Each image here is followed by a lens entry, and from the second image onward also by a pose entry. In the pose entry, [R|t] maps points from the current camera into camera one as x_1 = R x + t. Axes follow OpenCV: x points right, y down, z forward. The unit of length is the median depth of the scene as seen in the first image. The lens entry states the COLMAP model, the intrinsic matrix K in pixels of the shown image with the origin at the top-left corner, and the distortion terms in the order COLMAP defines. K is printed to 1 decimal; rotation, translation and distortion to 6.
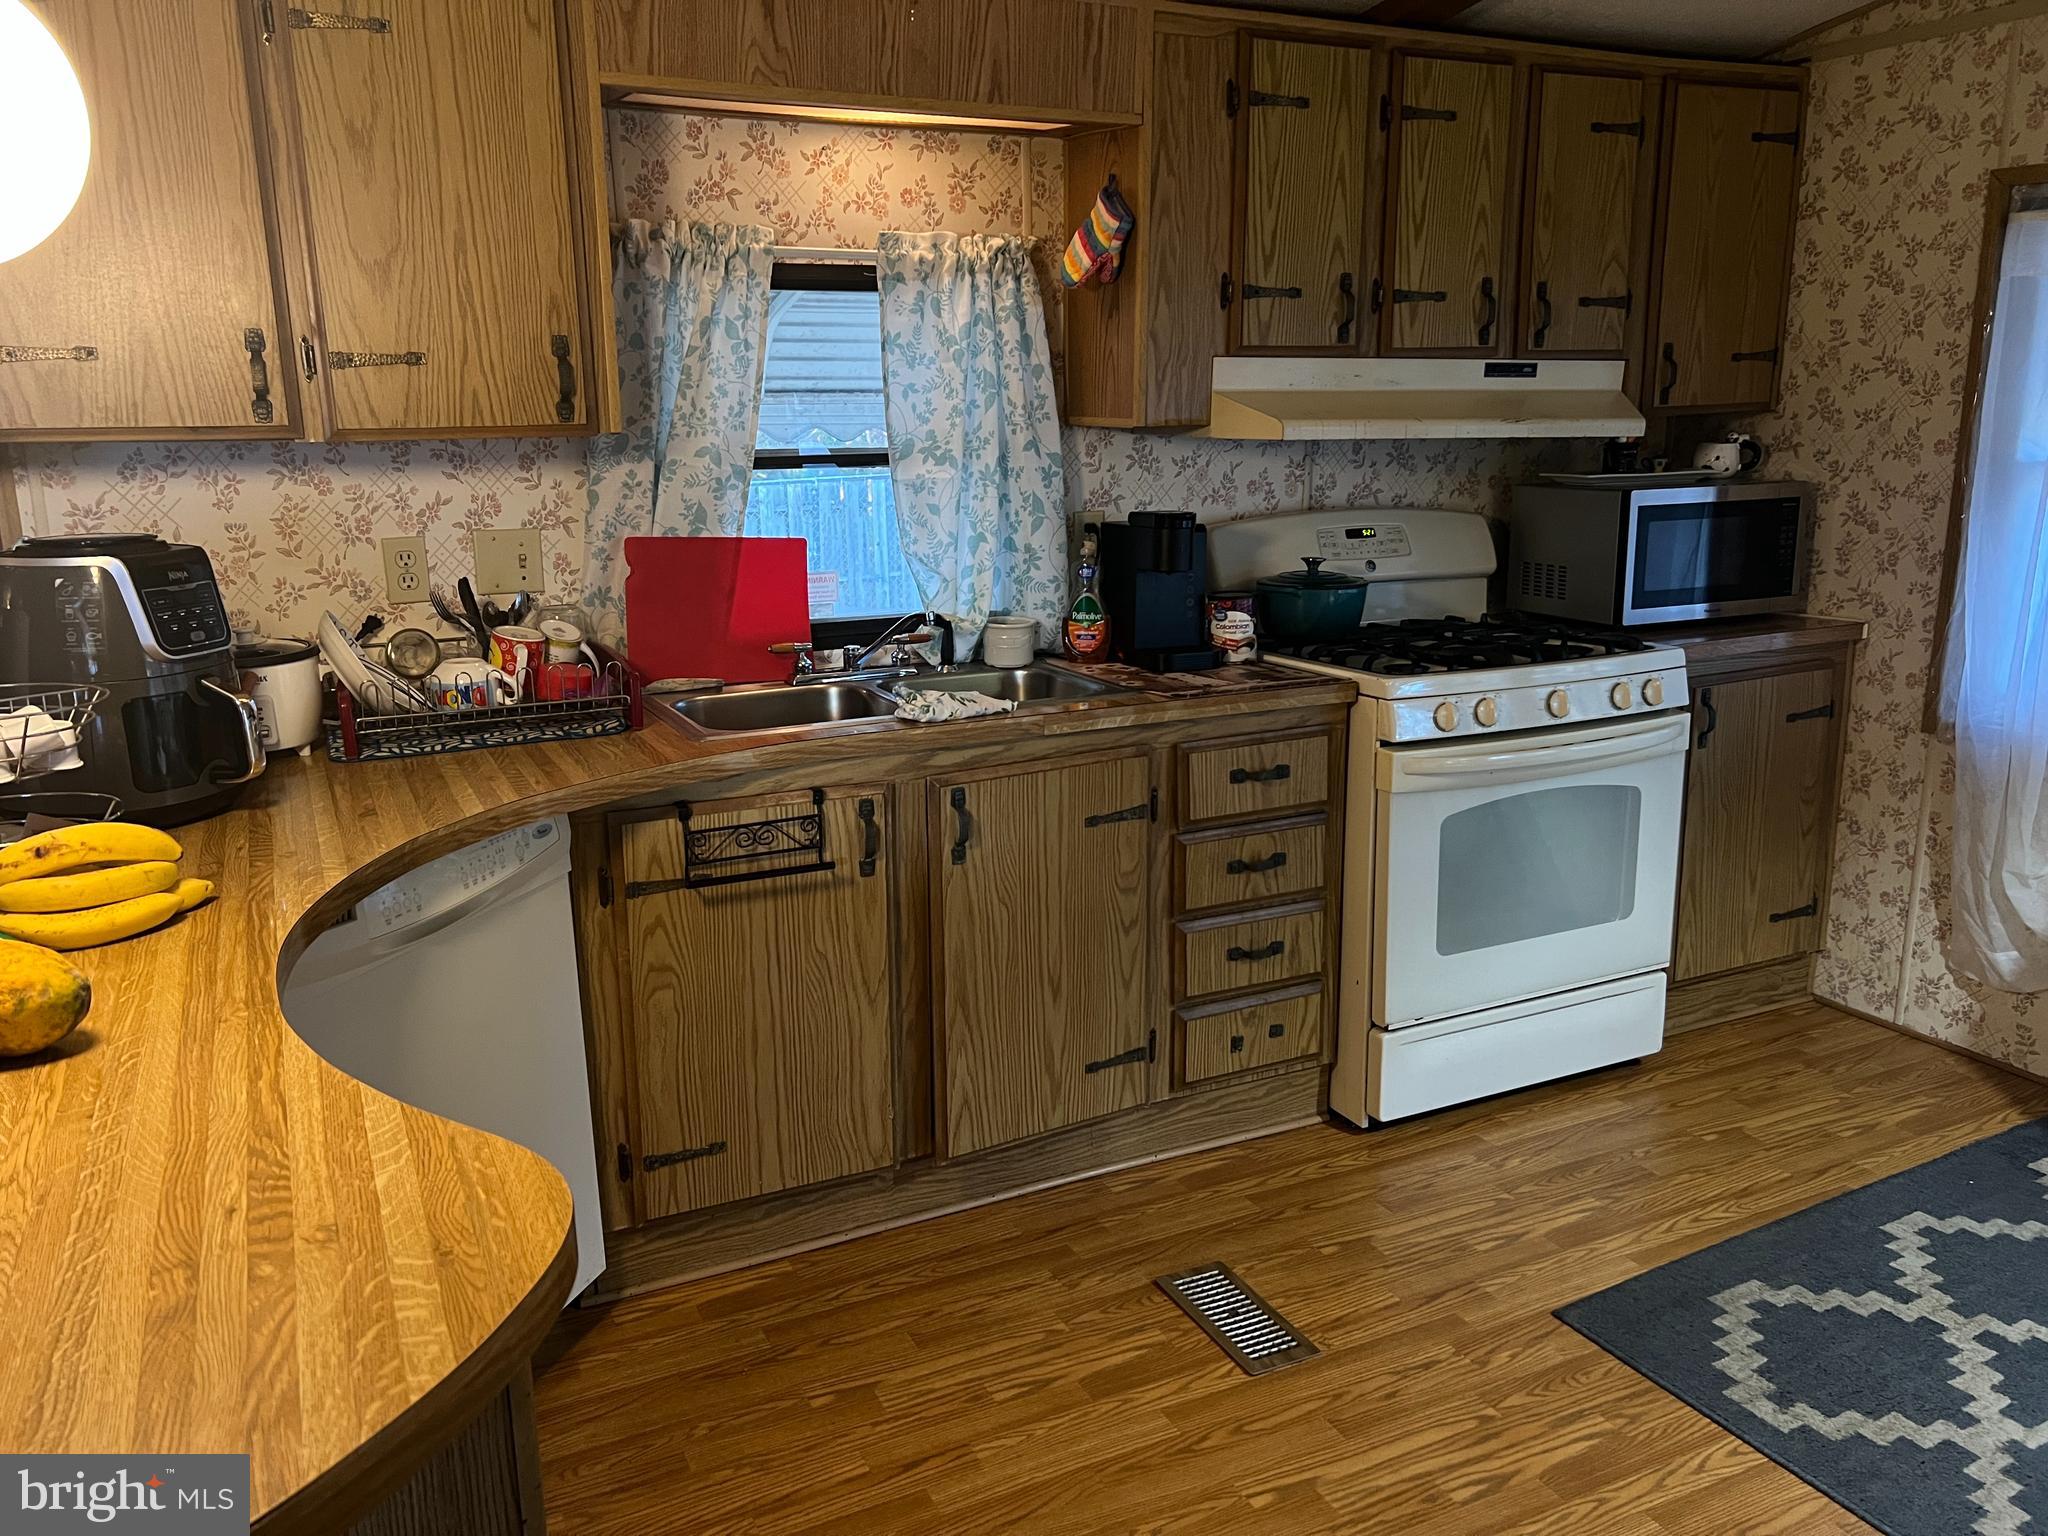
lens RADIAL K [[1544.4, 0, 1041.1], [0, 1544.4, 759.7], [0, 0, 1]] dist [0.044023, -0.042188]
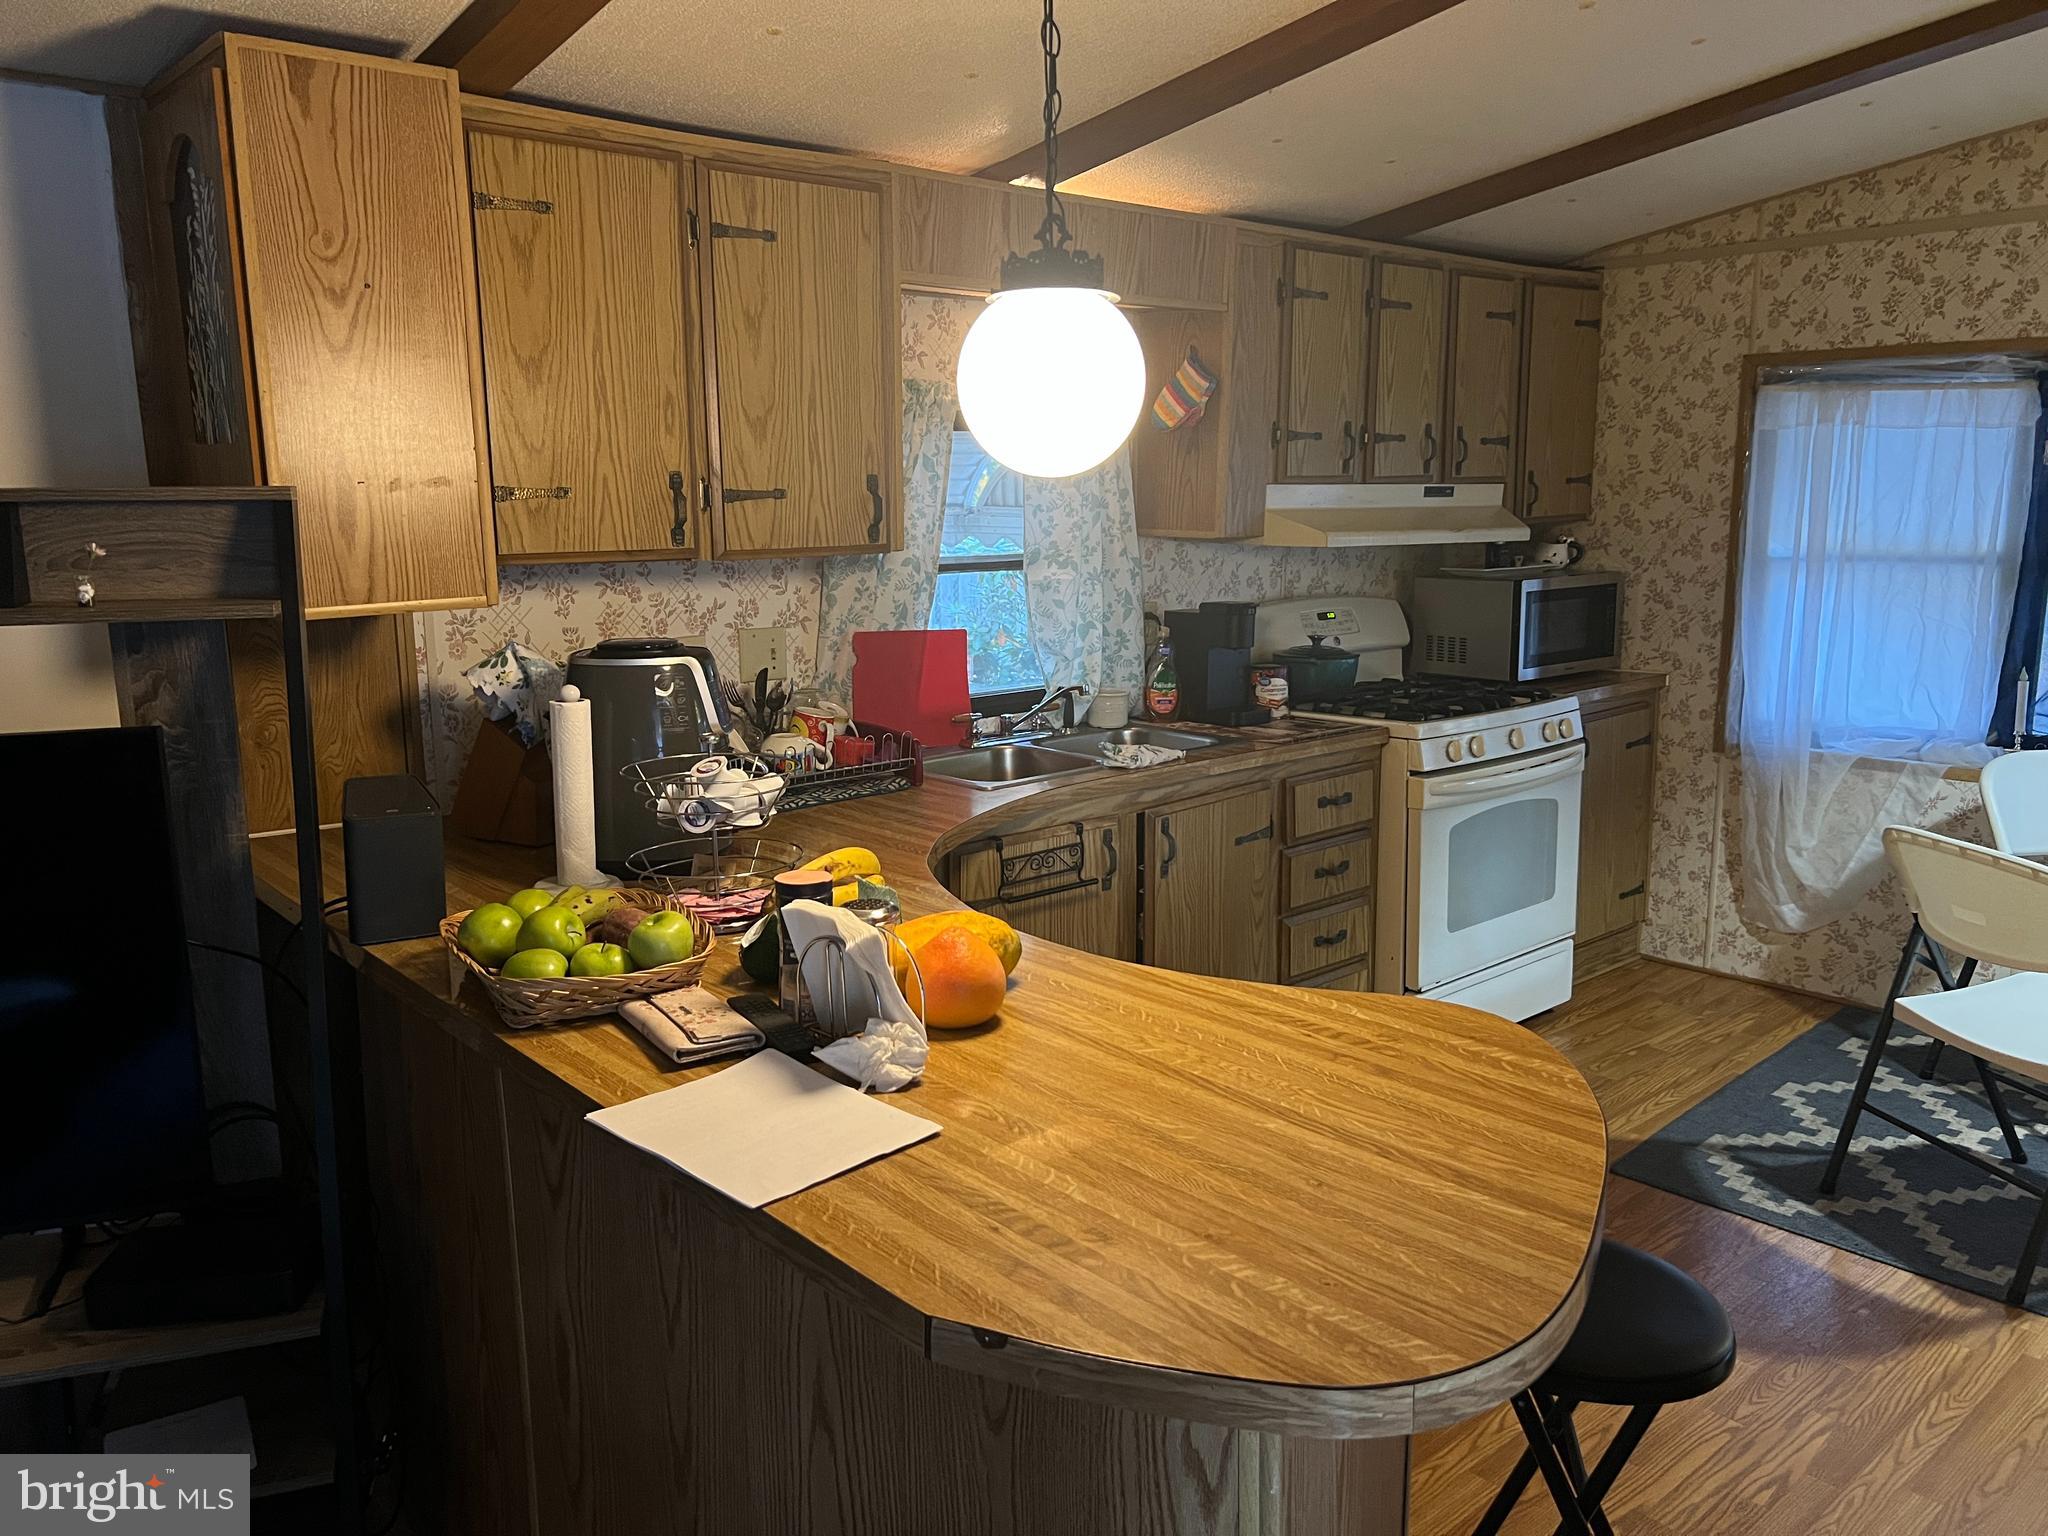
lens RADIAL K [[1544.4, 0, 1026.6], [0, 1544.4, 768.3], [0, 0, 1]] dist [0.044023, -0.042188]
pose [[0.963677, -0.045659, 0.263137, -0.425057], [0.058180, 0.997505, -0.039987, 0.018298], [-0.260655, 0.053844, 0.963929, -0.184570]]
